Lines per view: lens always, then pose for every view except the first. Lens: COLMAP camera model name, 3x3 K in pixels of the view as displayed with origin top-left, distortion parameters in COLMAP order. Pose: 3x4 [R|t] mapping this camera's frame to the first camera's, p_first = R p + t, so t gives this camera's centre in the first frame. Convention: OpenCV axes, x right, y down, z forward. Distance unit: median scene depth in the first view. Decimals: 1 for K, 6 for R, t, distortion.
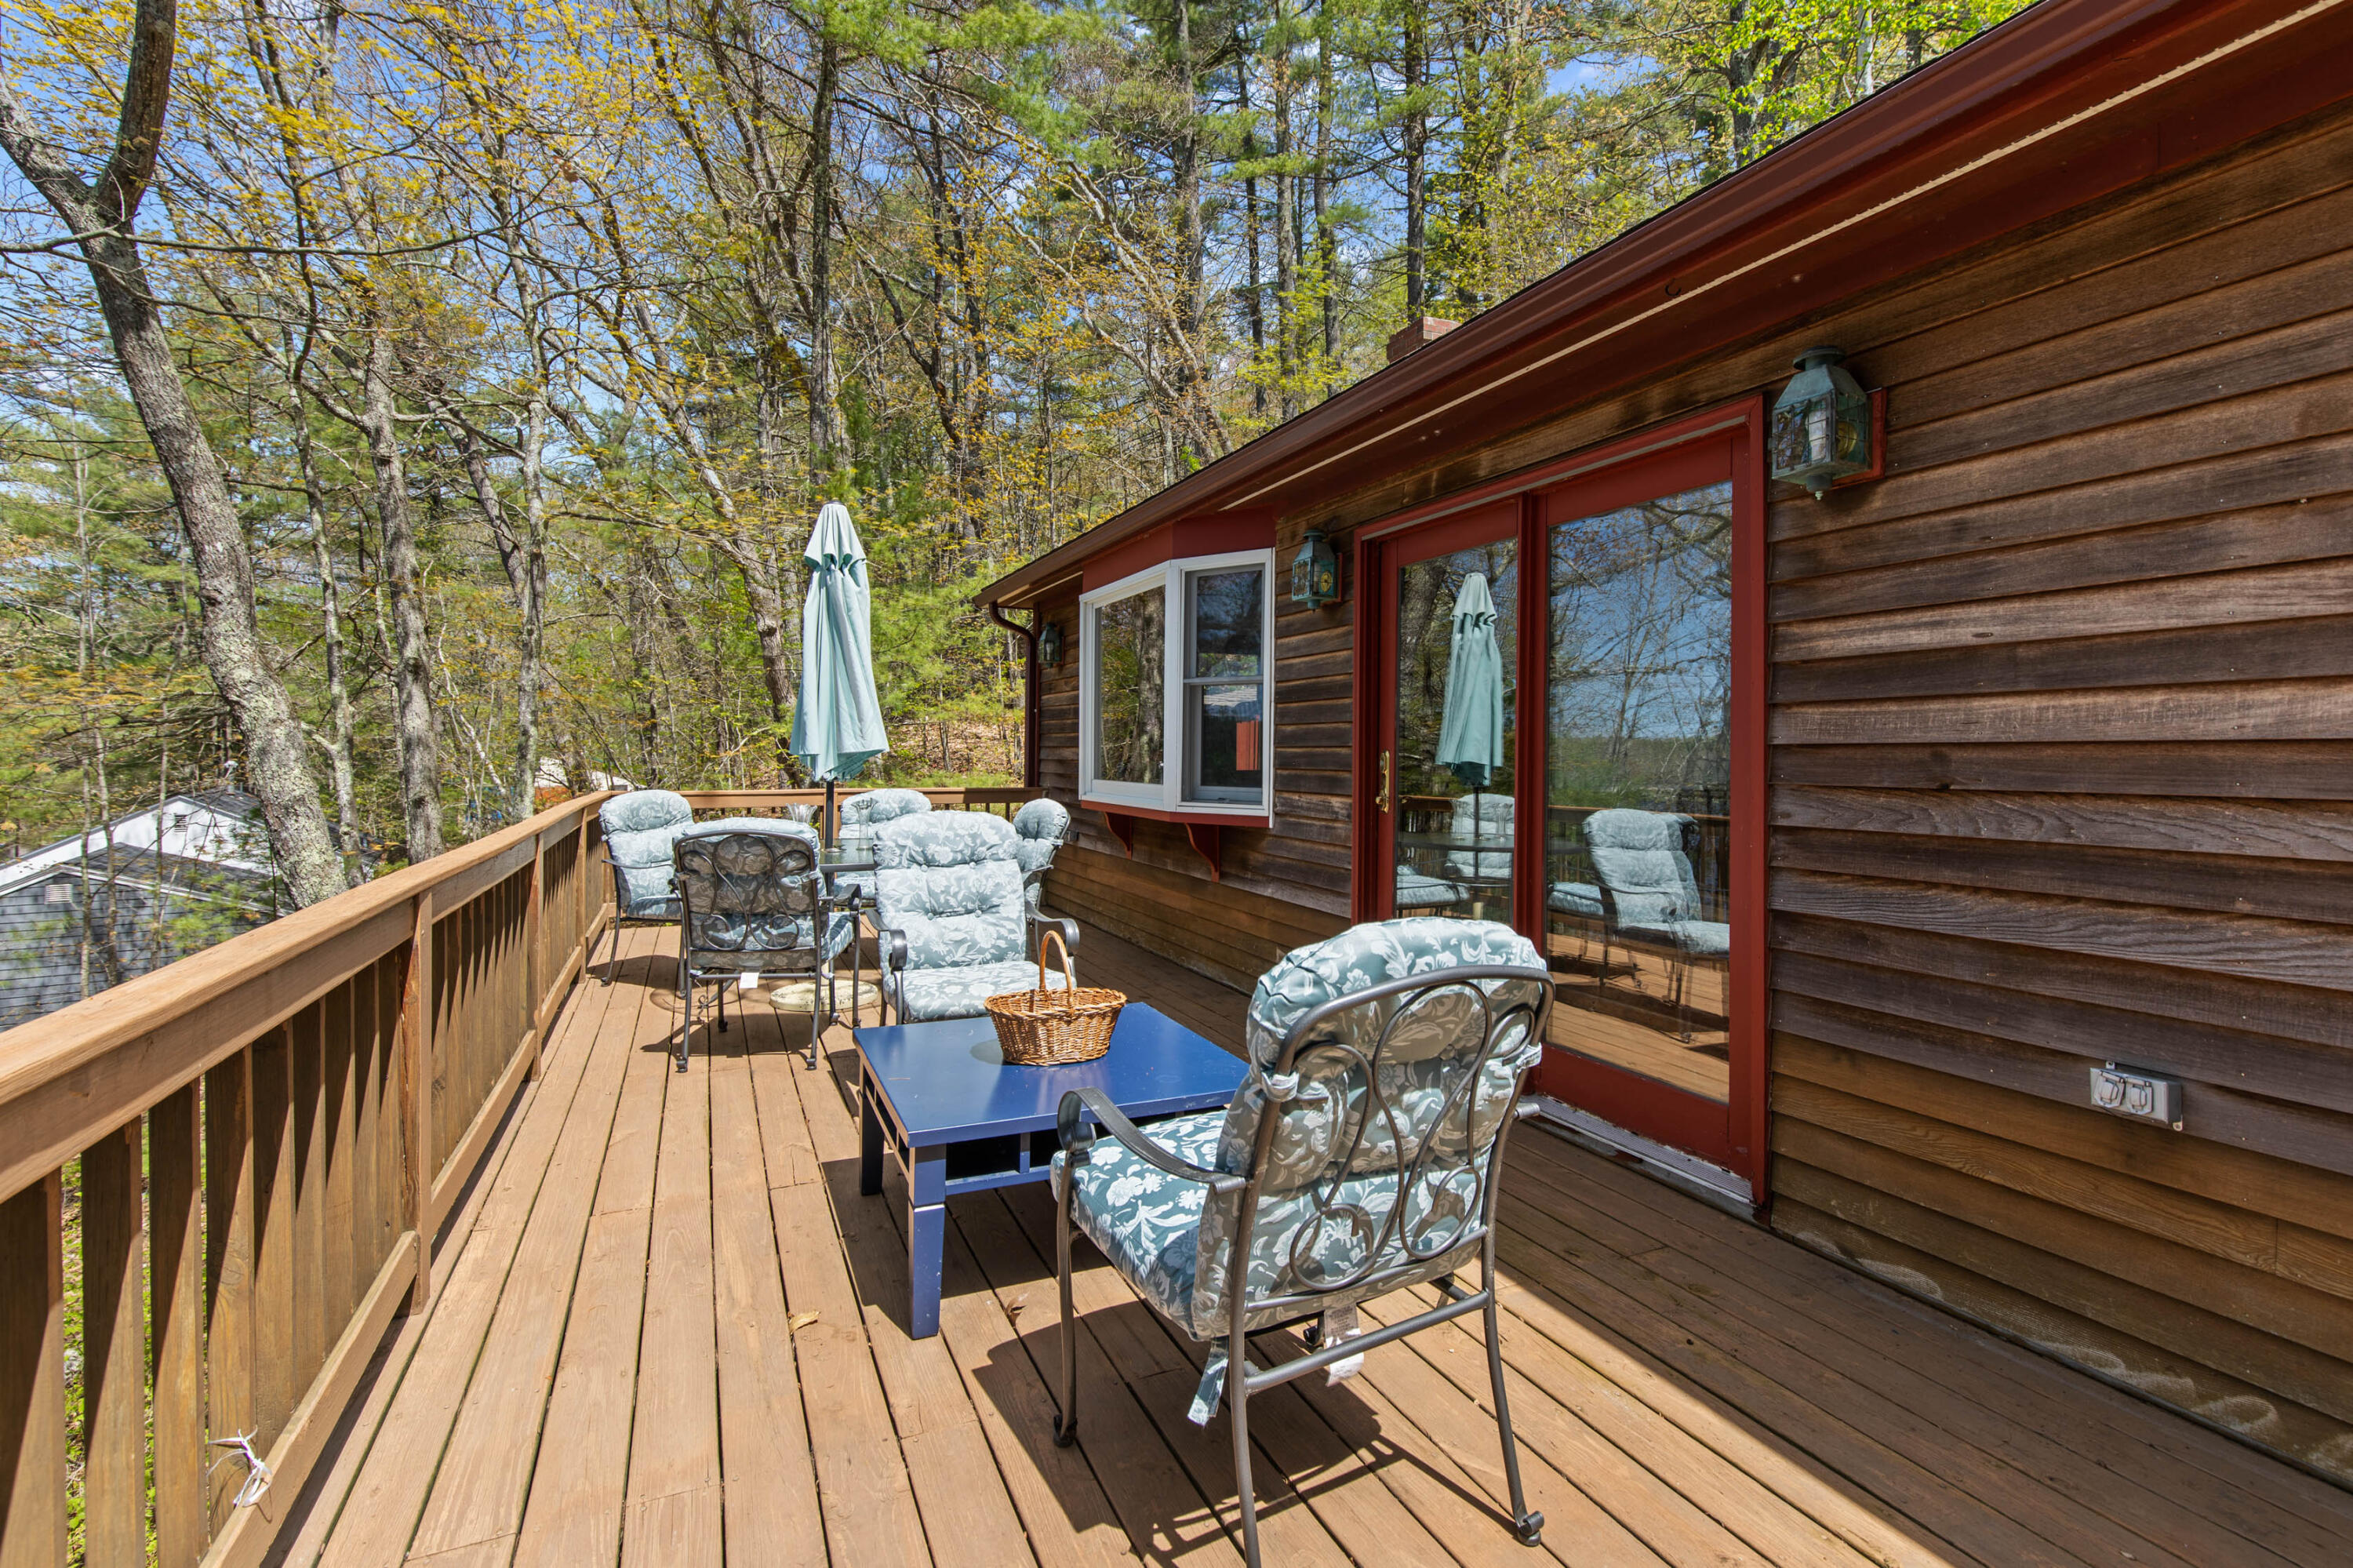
lens RADIAL K [[1076.0, 0, 1186.5], [0, 1076.0, 723.3], [0, 0, 1]] dist [0.003652, -0.001004]
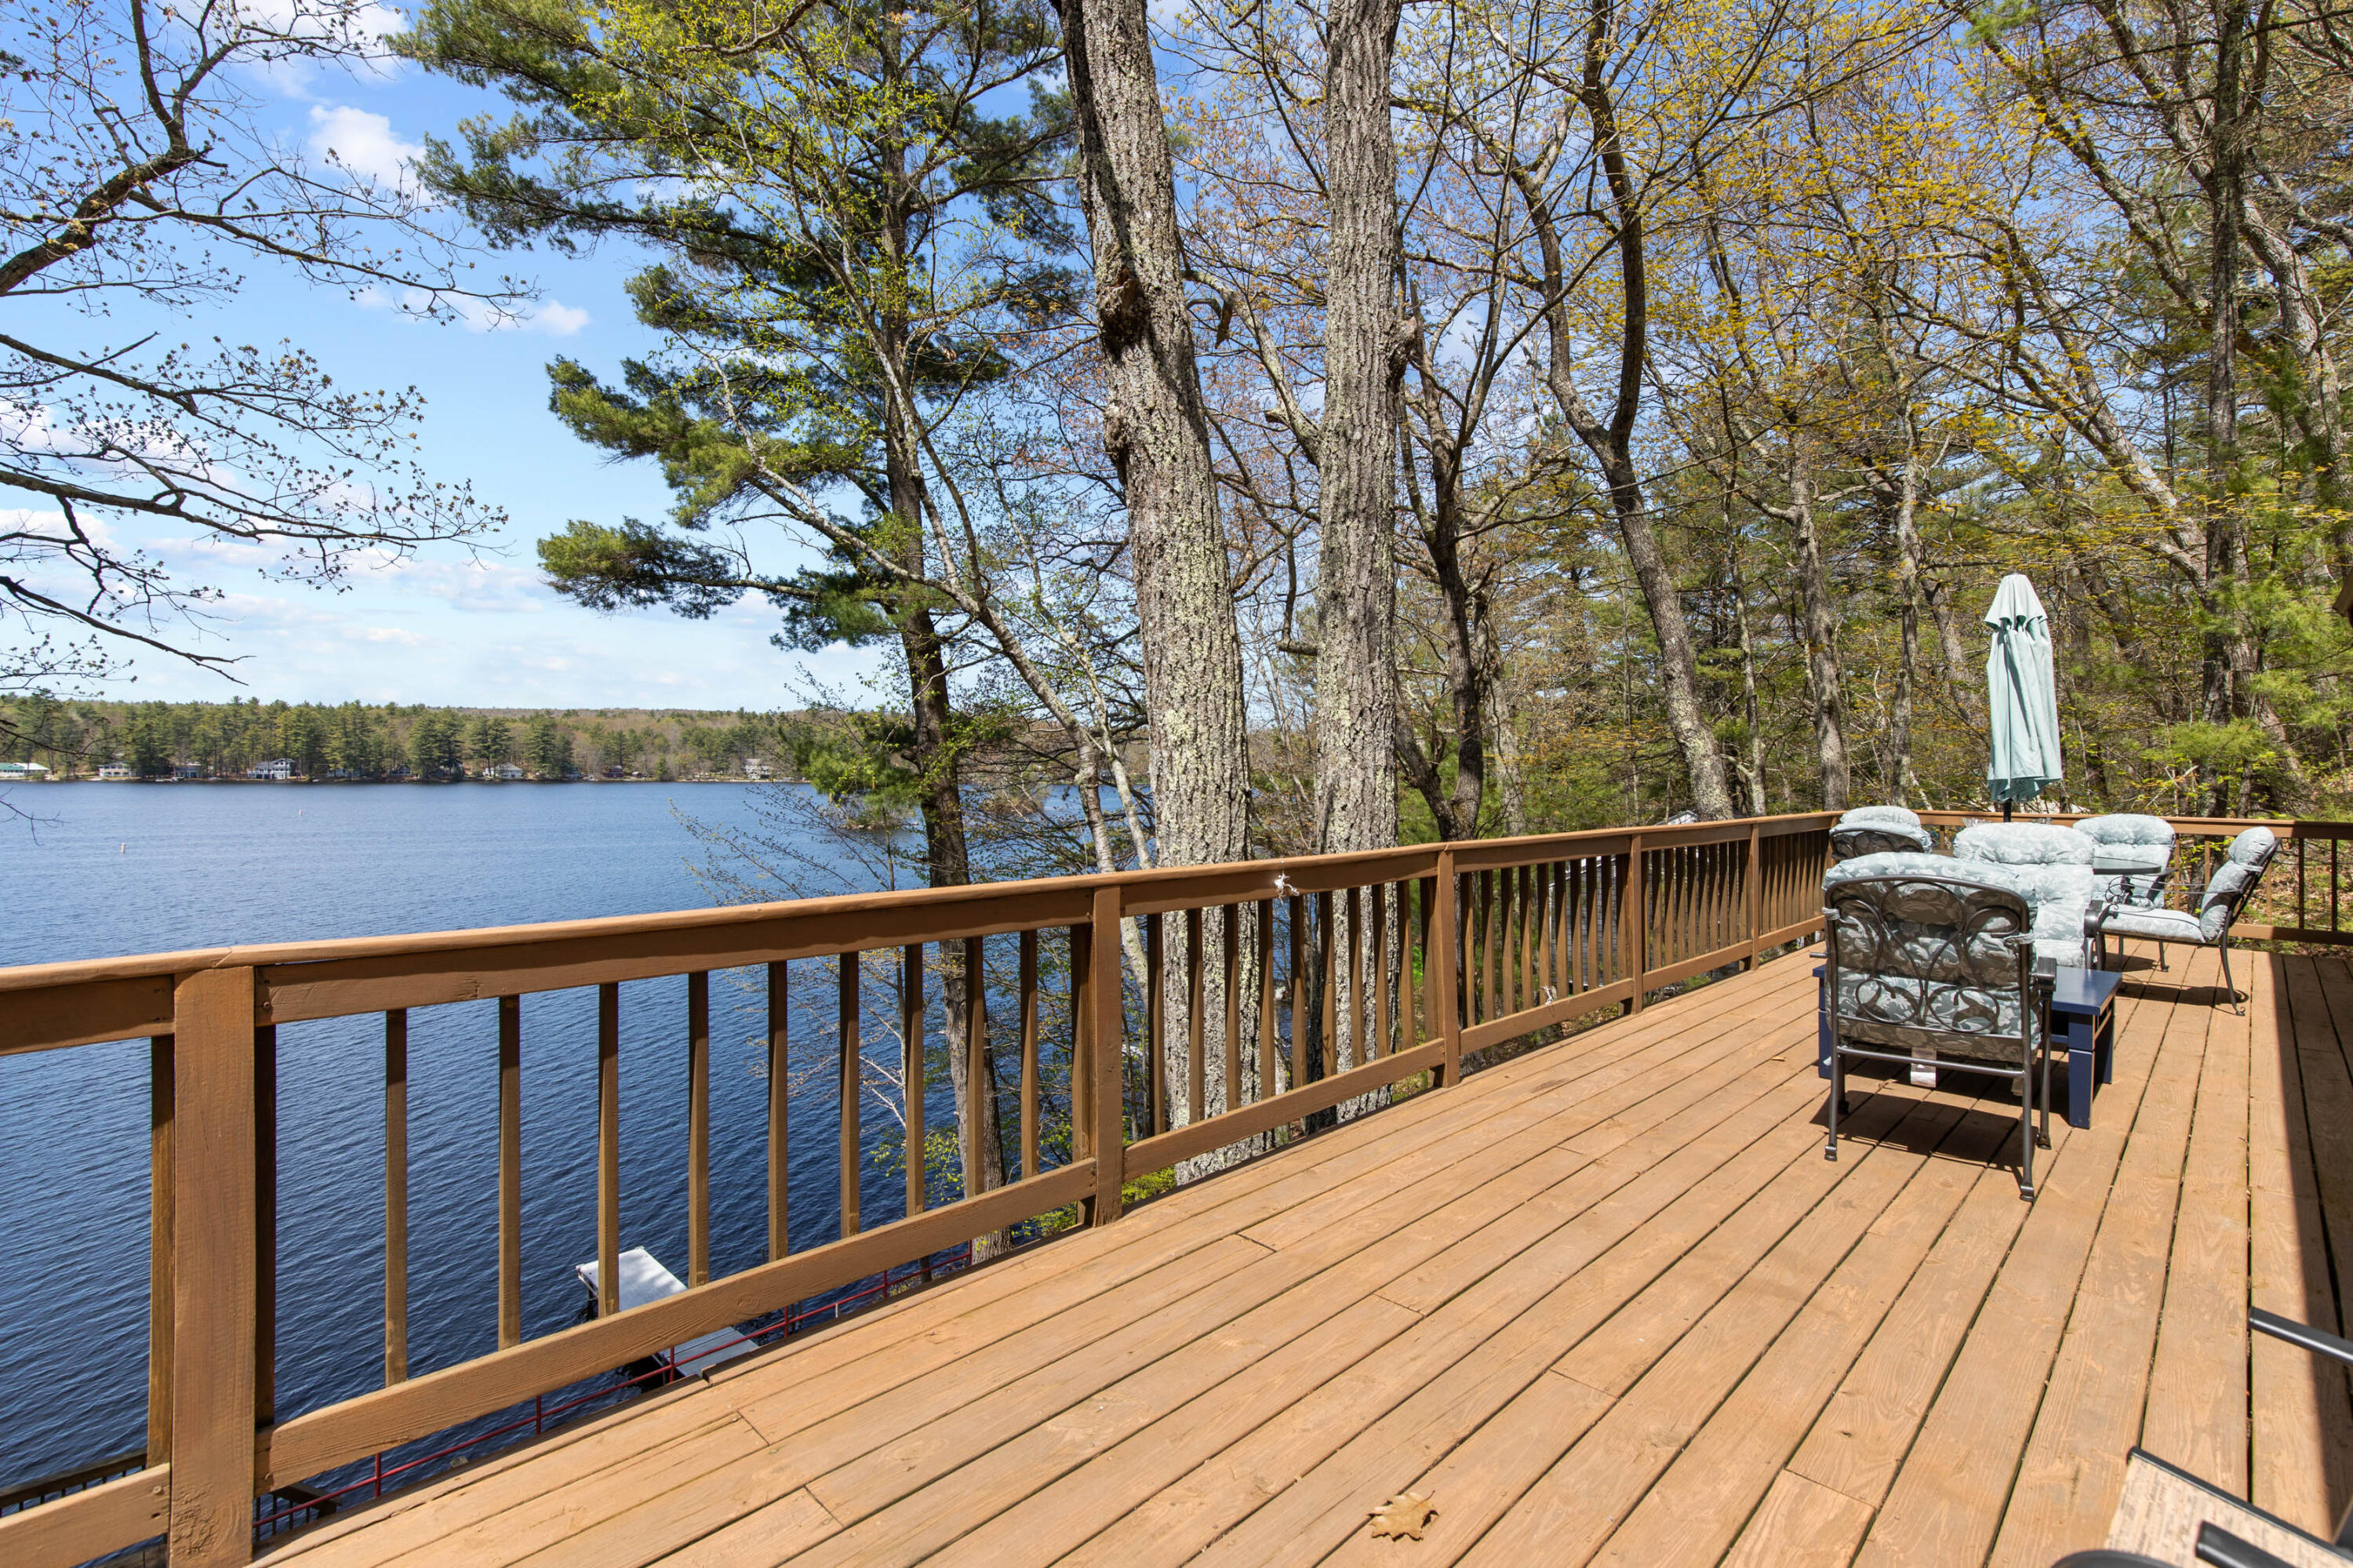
lens RADIAL K [[1076.0, 0, 1201.6], [0, 1076.0, 776.8], [0, 0, 1]] dist [0.003652, -0.001004]
pose [[0.367537, 0.006458, -0.929987, 0.261649], [0.014852, 0.999808, 0.012813, -0.002370], [0.929890, -0.018521, 0.367370, -0.169730]]
